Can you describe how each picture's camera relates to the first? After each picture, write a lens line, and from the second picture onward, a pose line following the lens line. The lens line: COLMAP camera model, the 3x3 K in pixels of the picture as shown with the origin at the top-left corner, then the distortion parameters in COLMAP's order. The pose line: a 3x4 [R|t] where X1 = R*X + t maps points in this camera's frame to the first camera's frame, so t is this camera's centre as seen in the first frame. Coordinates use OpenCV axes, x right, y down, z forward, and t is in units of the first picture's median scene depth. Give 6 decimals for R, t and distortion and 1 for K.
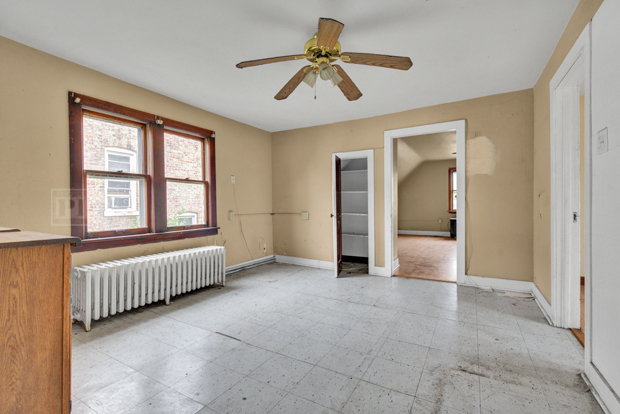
lens RADIAL K [[287.4, 0, 307.6], [0, 287.4, 204.2], [0, 0, 1]] dist [-0.001846, -0.000253]
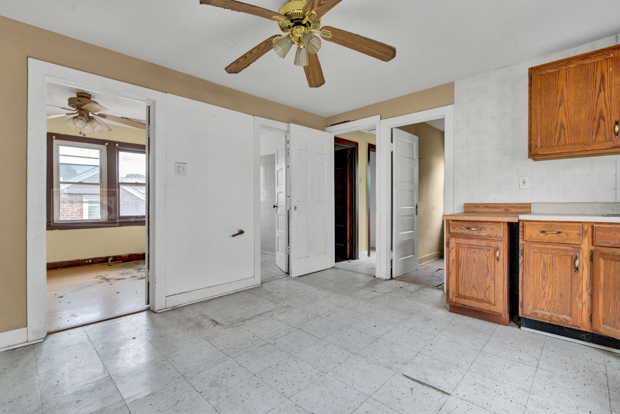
lens RADIAL K [[287.4, 0, 307.6], [0, 287.4, 204.2], [0, 0, 1]] dist [-0.001846, -0.000253]
pose [[-0.970055, 0.005987, 0.242813, -0.207519], [0.006560, 0.999977, 0.001551, 0.008286], [-0.242798, 0.003097, -0.970072, 2.169939]]
